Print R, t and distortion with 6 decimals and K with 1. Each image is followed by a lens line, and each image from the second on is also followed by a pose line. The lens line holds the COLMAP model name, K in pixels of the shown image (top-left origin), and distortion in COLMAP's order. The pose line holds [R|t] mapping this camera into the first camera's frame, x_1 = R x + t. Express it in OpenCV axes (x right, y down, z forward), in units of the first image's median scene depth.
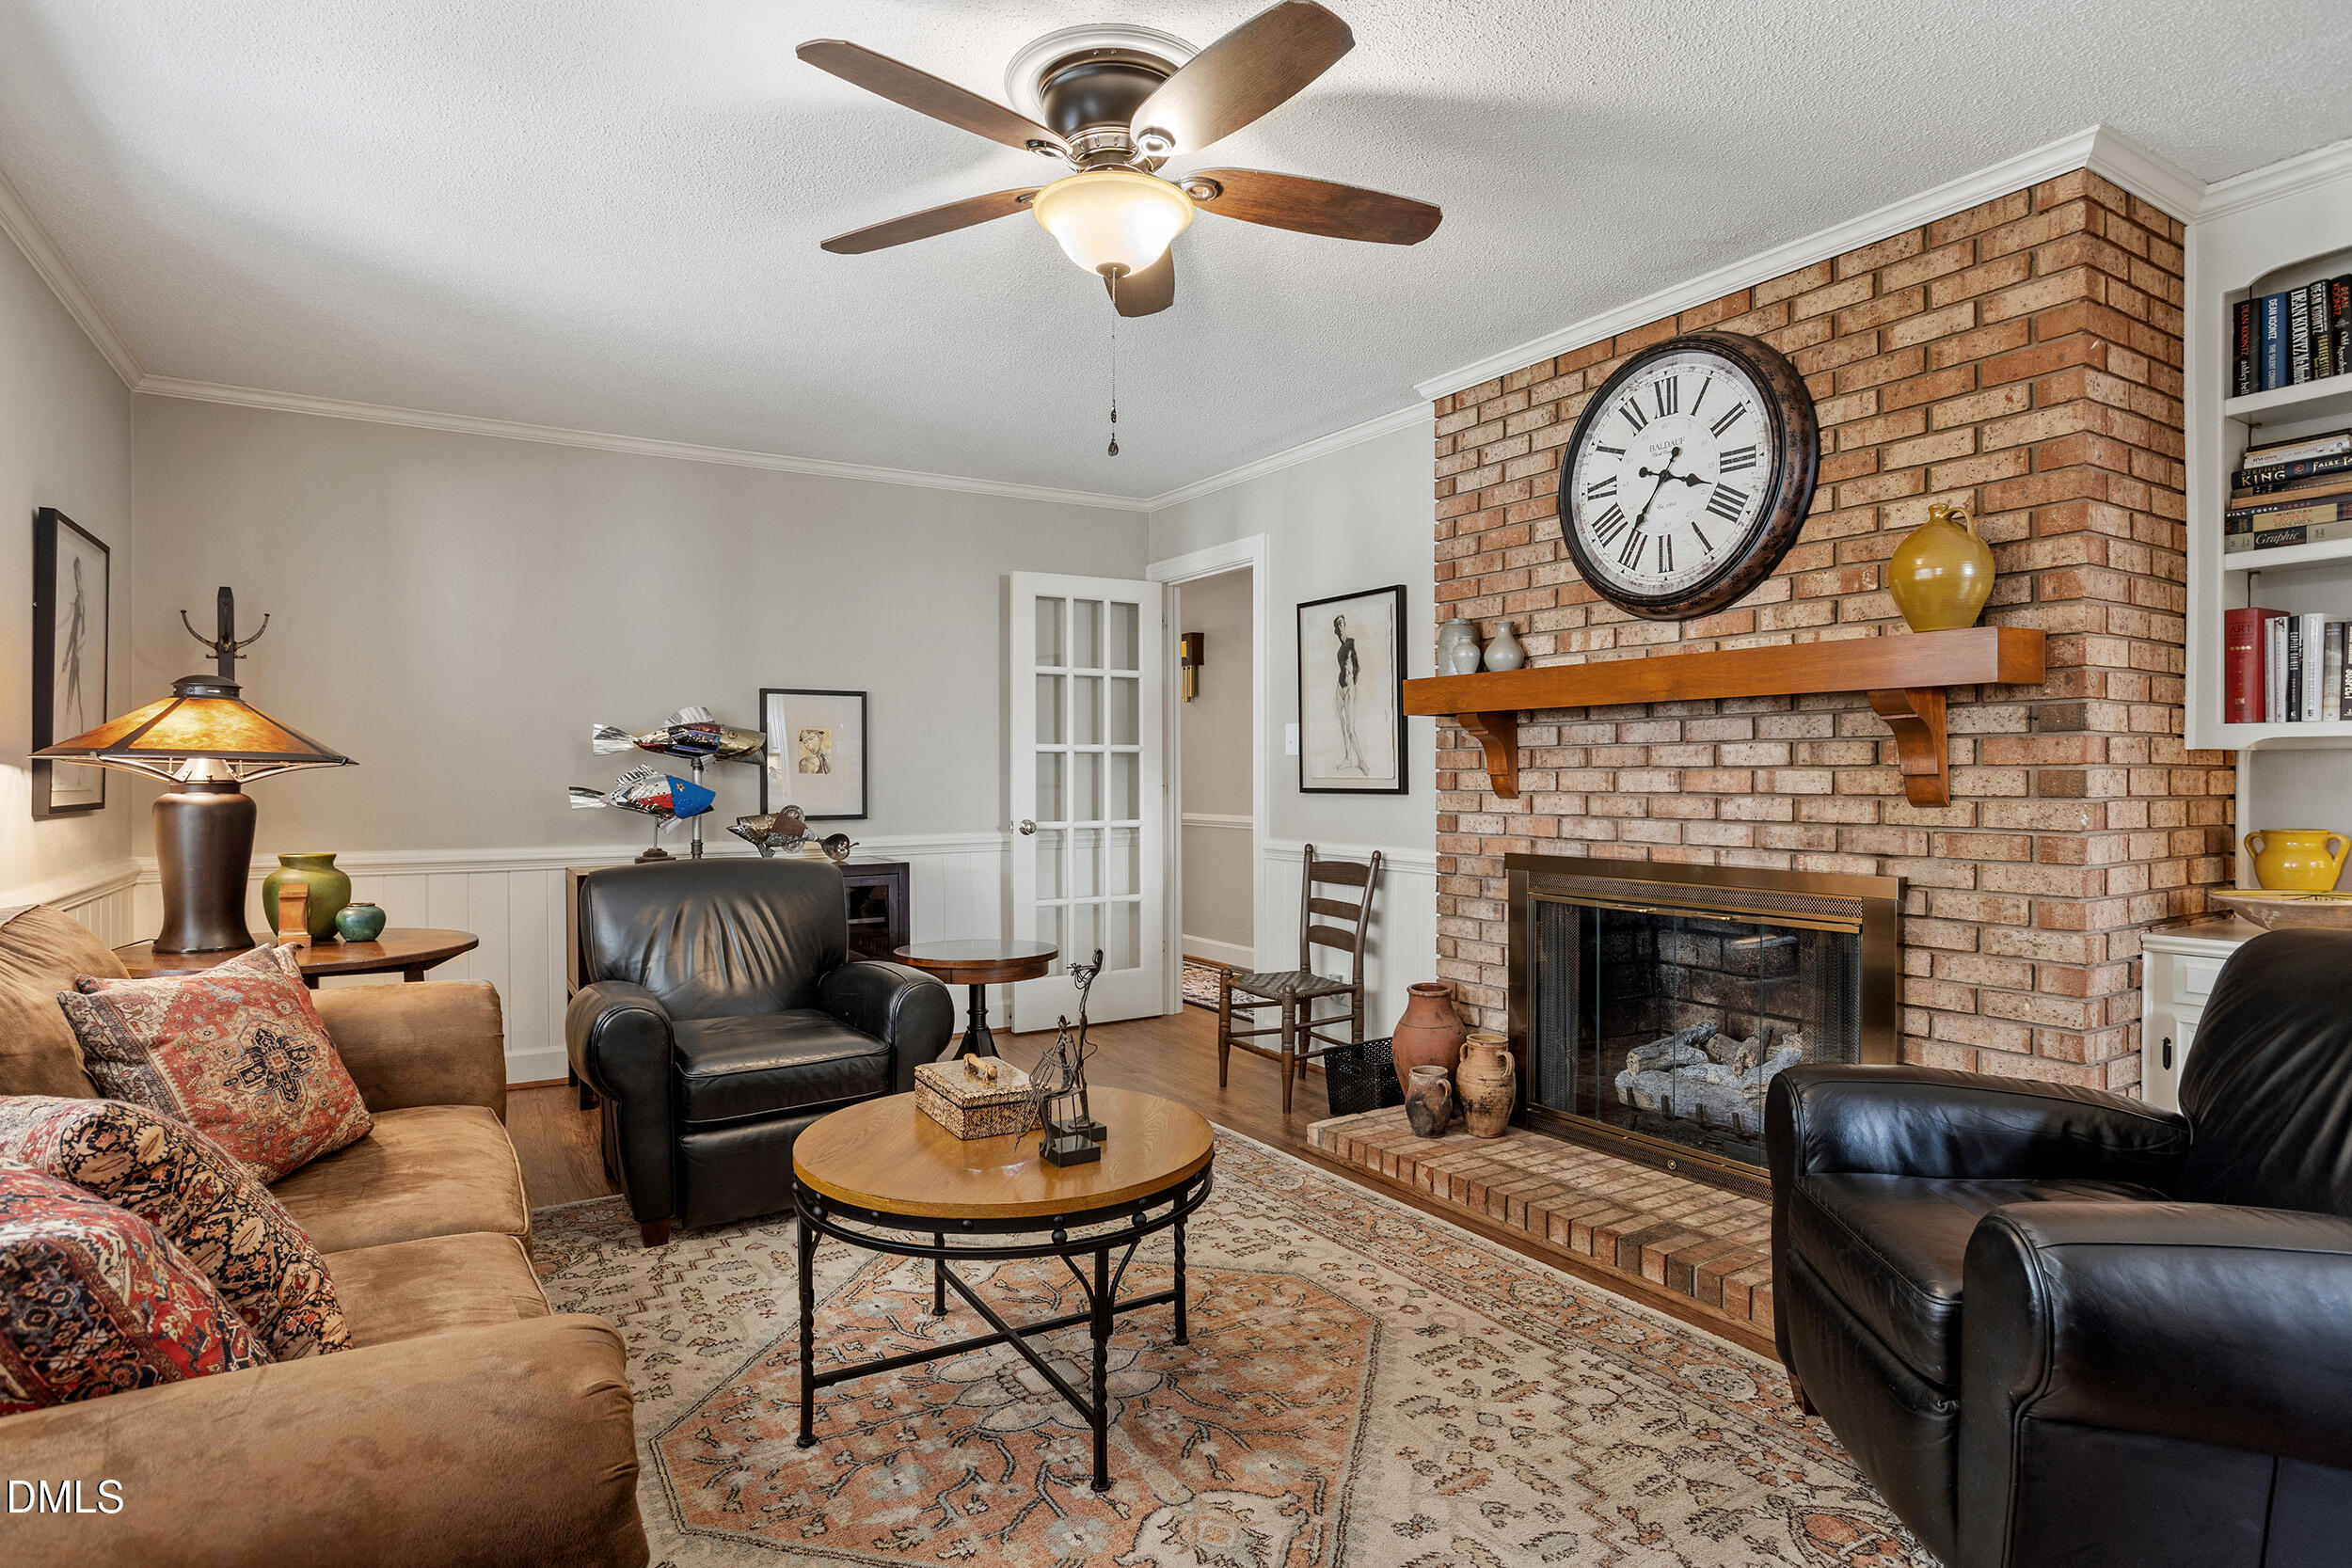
lens RADIAL K [[1245.9, 0, 1164.7], [0, 1245.9, 788.5], [0, 0, 1]] dist [-0.020581, 0.005927]
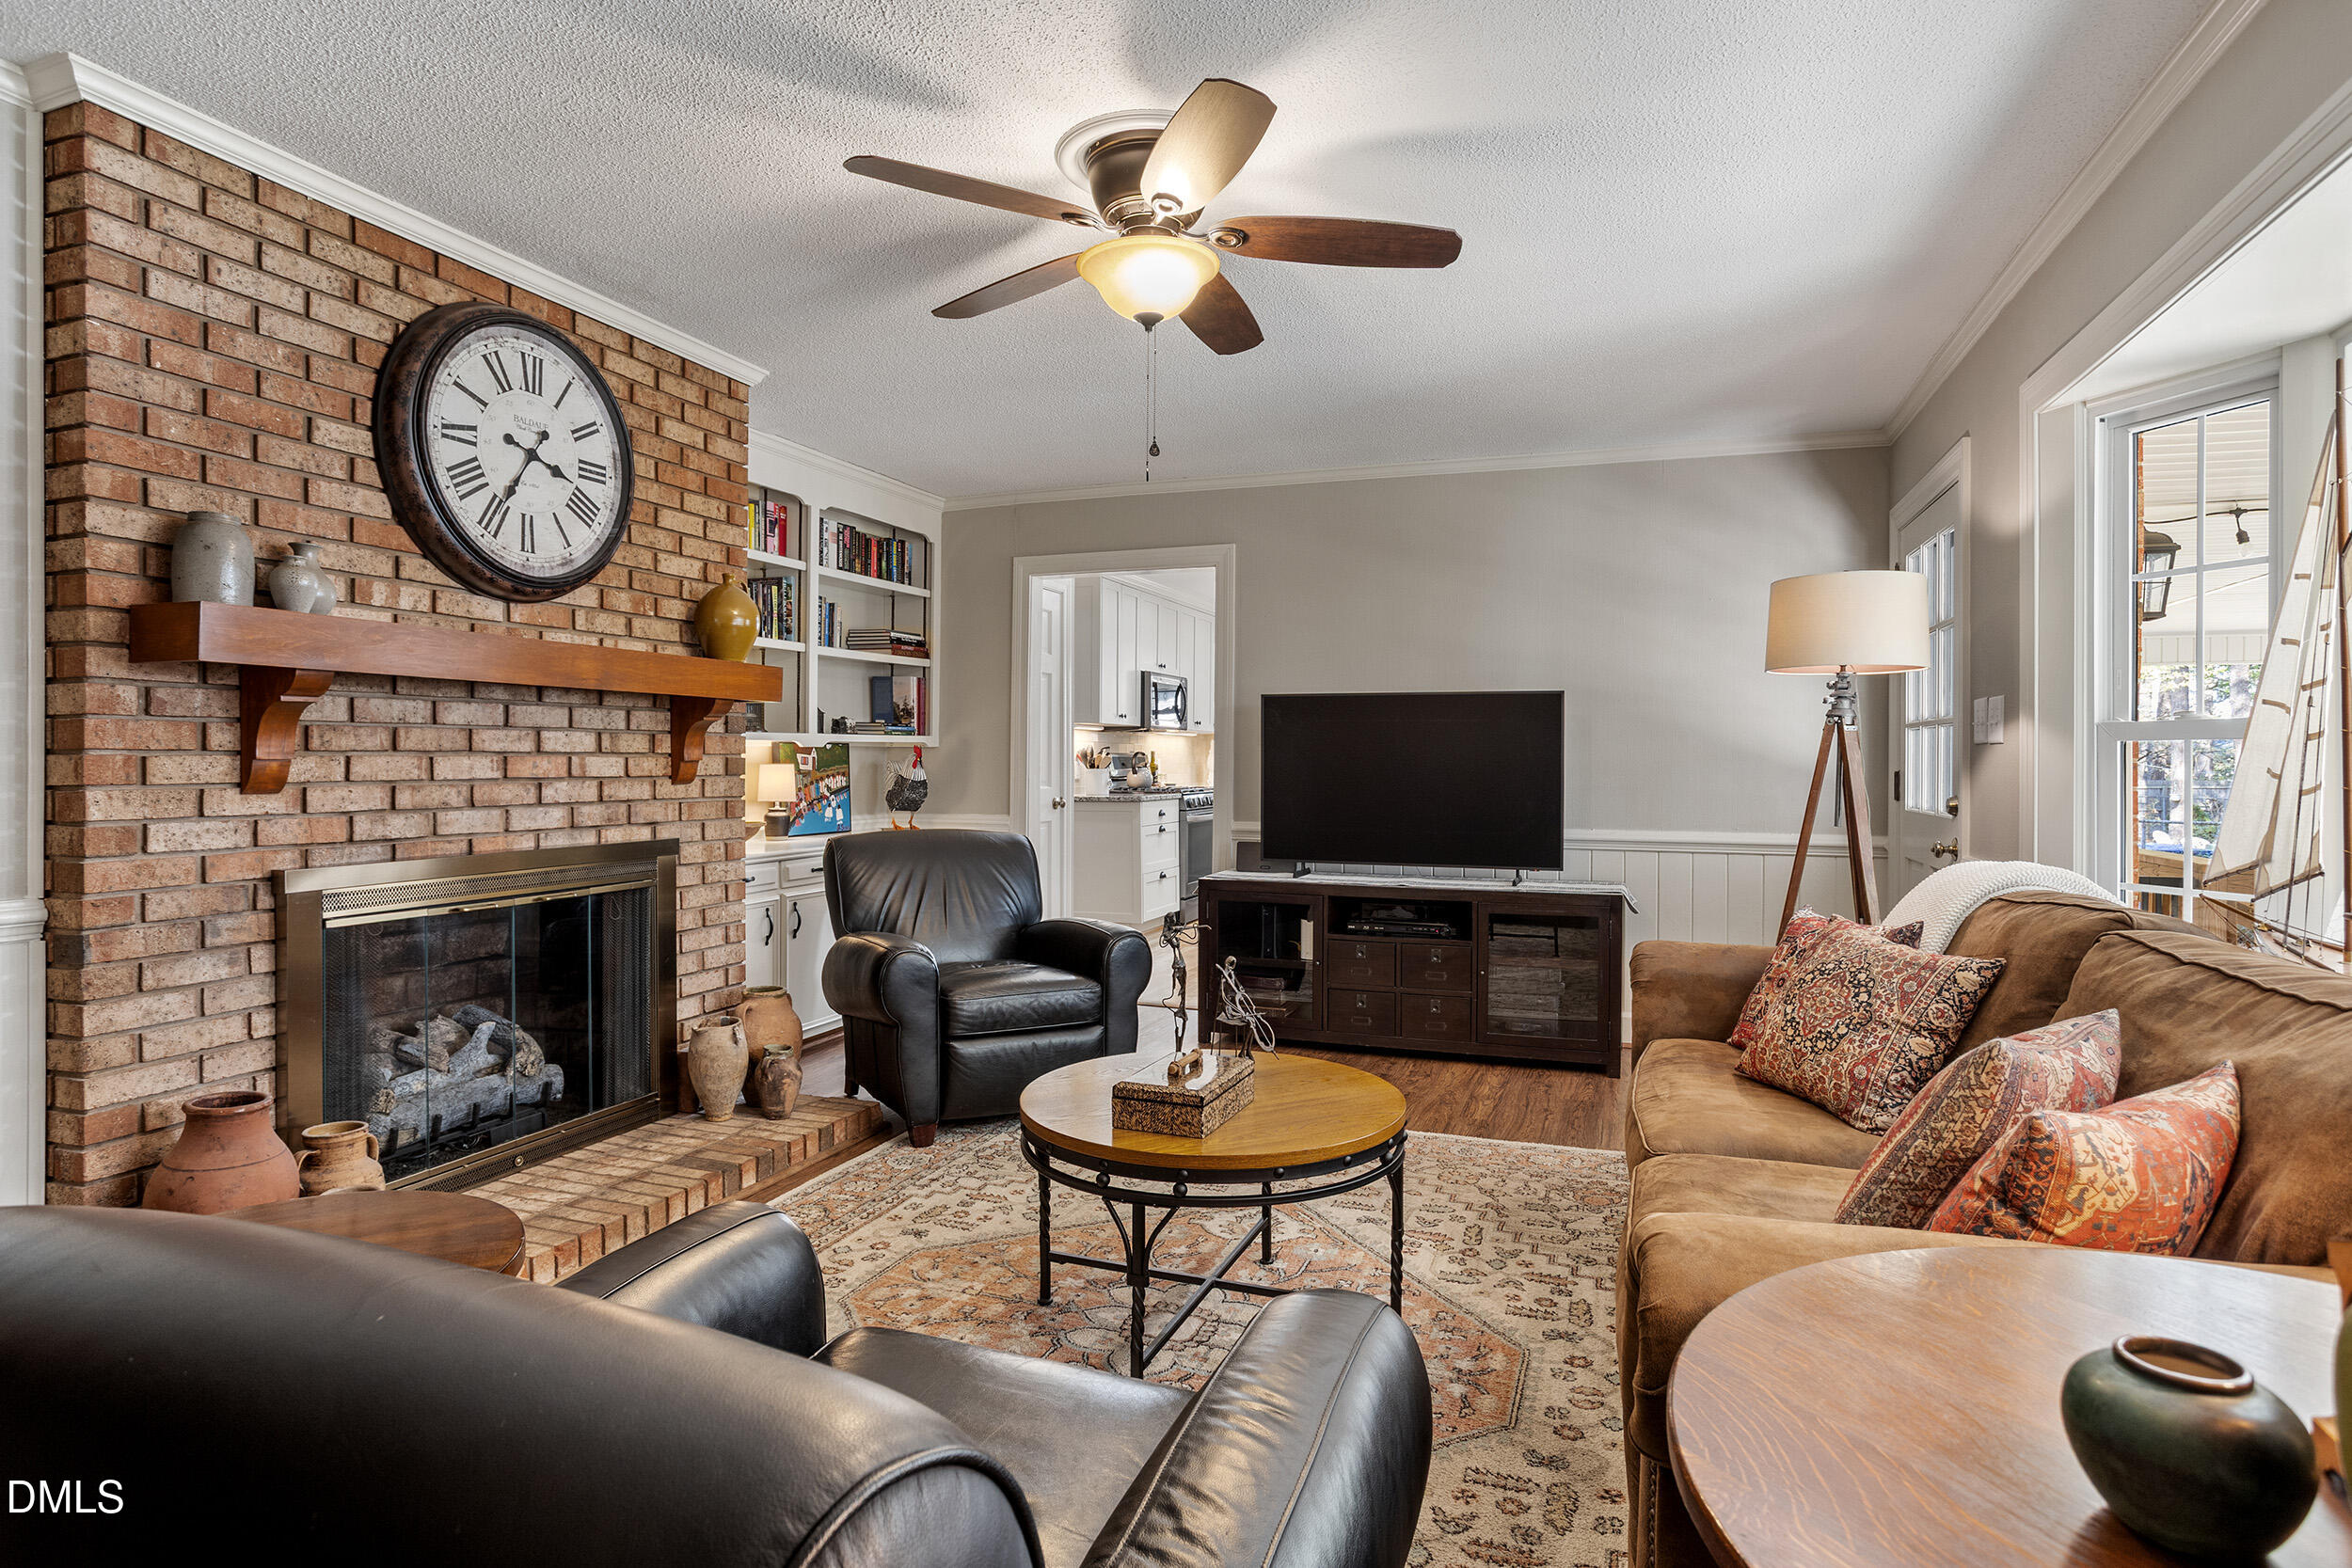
lens RADIAL K [[1245.9, 0, 1187.2], [0, 1245.9, 770.0], [0, 0, 1]] dist [-0.020581, 0.005927]
pose [[-0.627552, -0.007637, 0.778538, -0.694234], [0.005034, 0.999891, 0.013866, -0.014664], [-0.778559, 0.012621, -0.627445, 1.234388]]
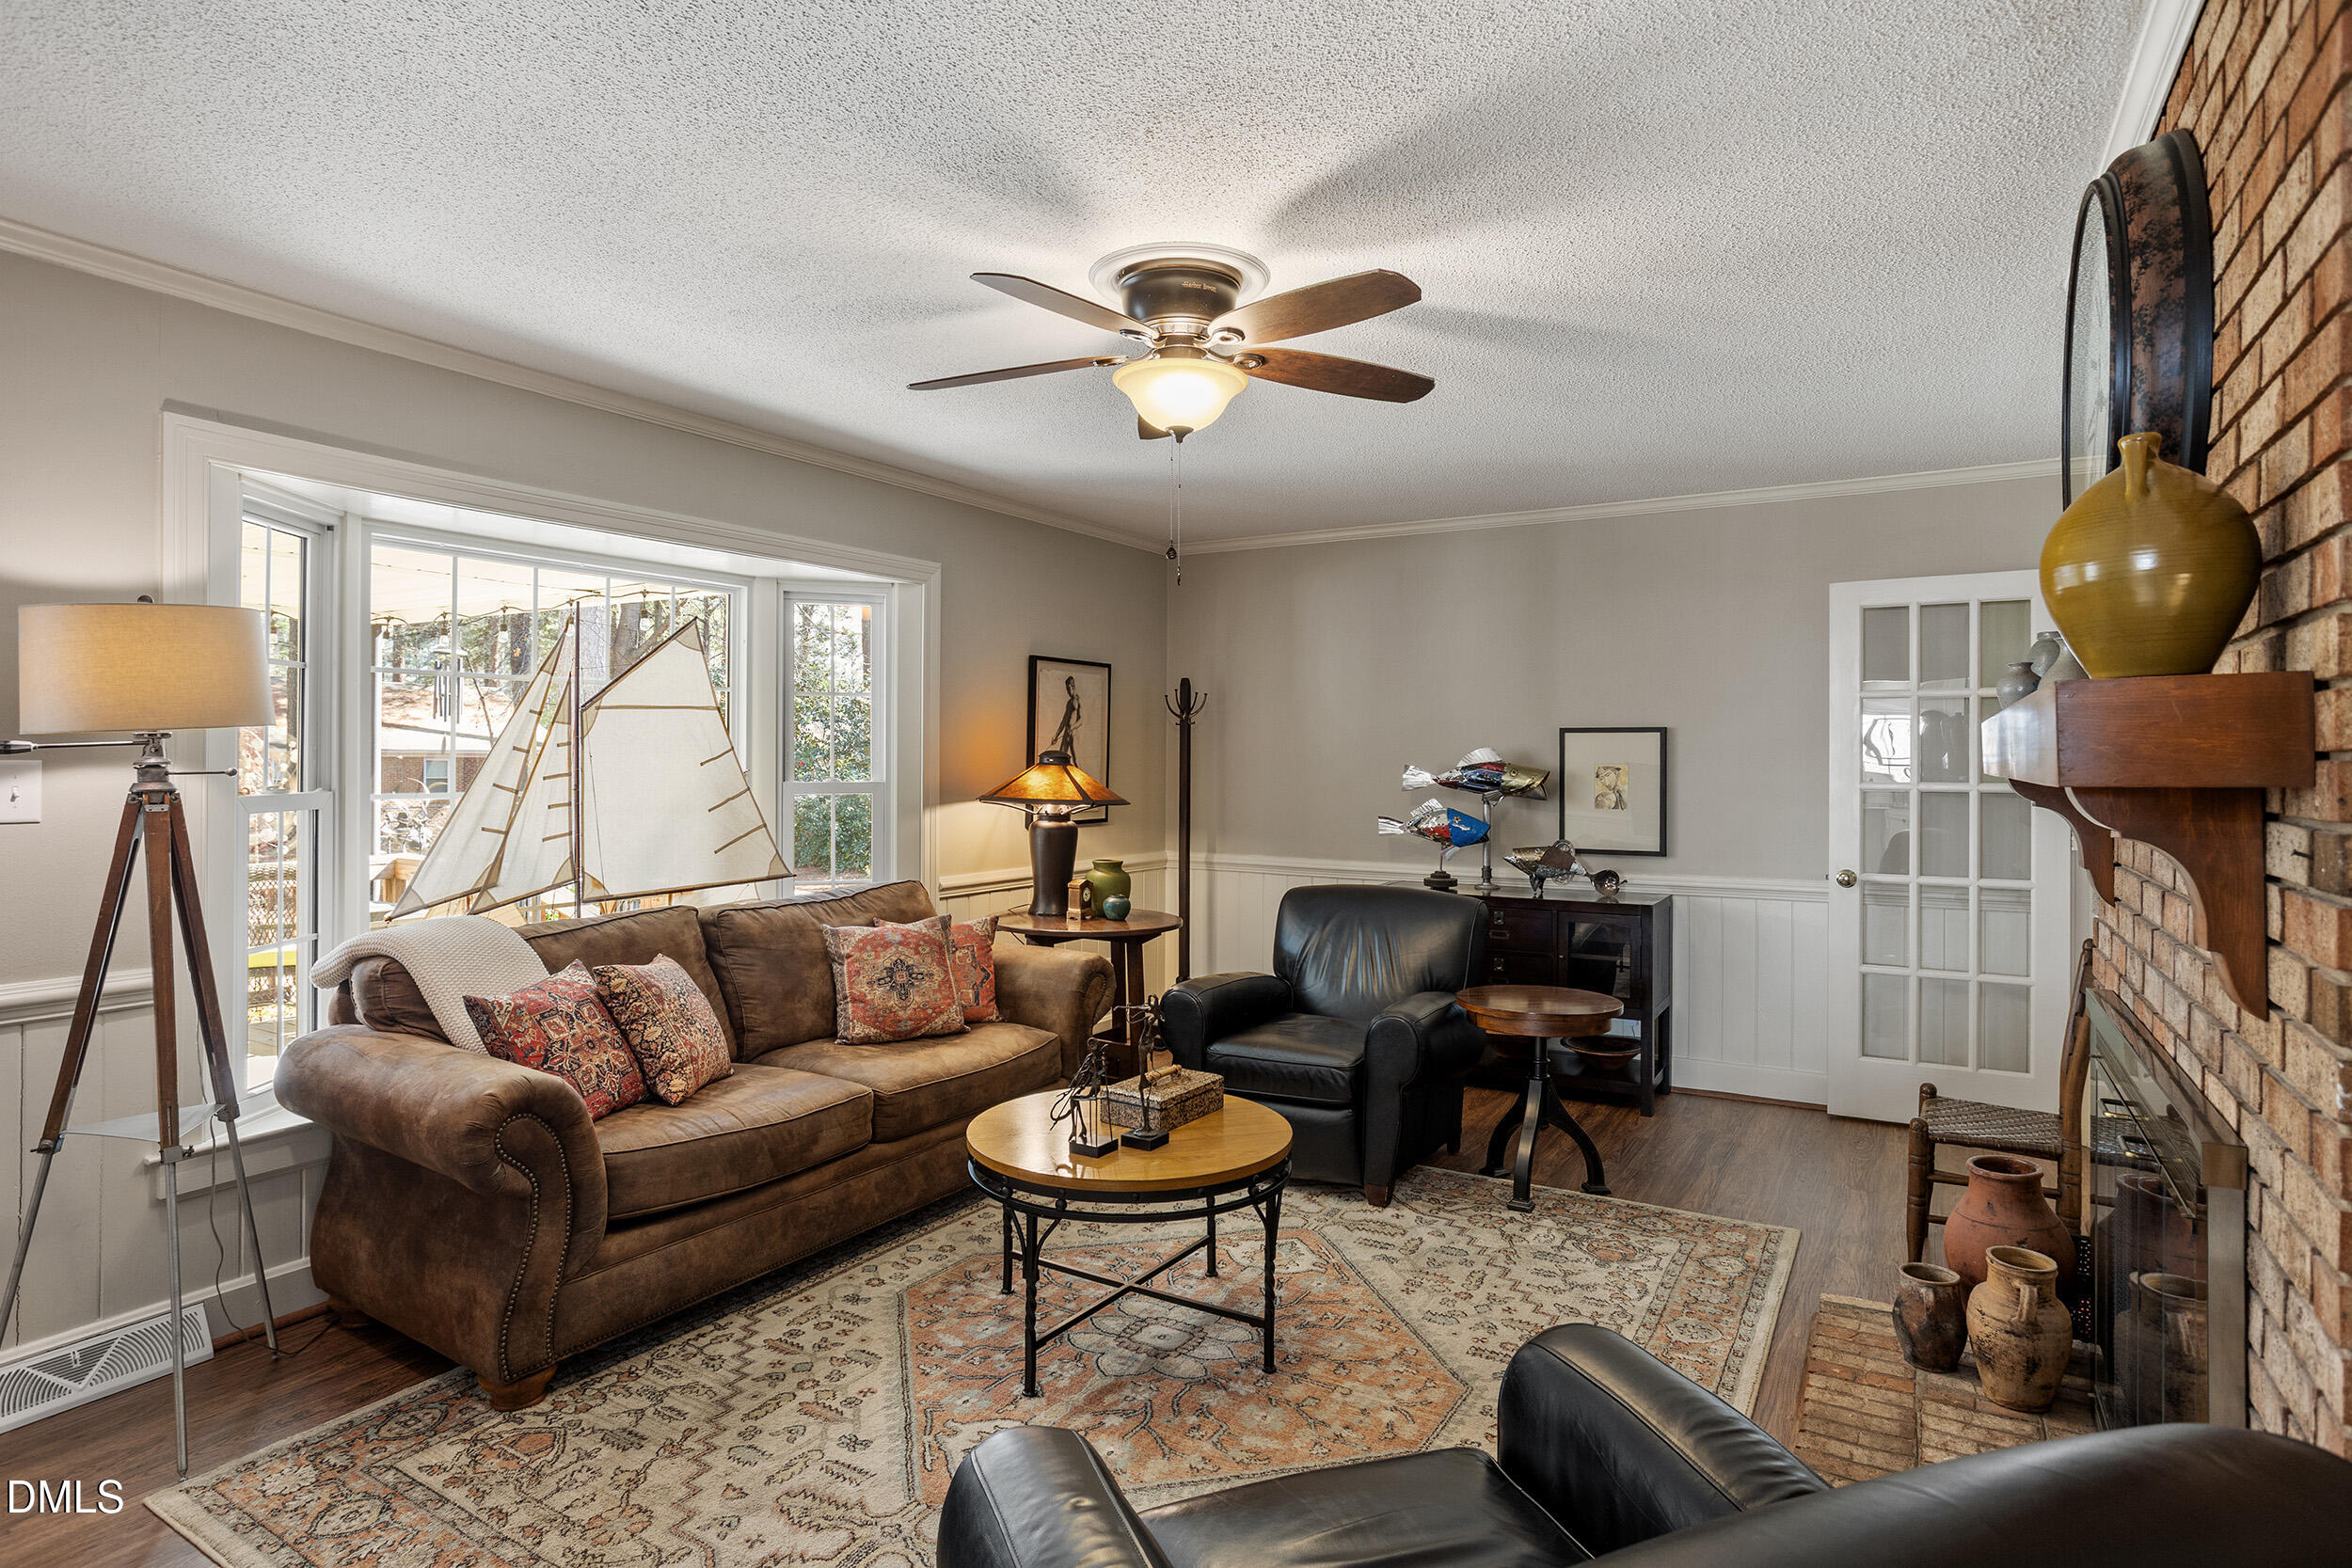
lens RADIAL K [[1245.9, 0, 1152.0], [0, 1245.9, 763.0], [0, 0, 1]] dist [-0.020581, 0.005927]
pose [[0.448825, 0.004890, -0.893606, 0.747458], [-0.013775, 0.999904, -0.001447, -0.069623], [0.893513, 0.012959, 0.448849, 0.322776]]
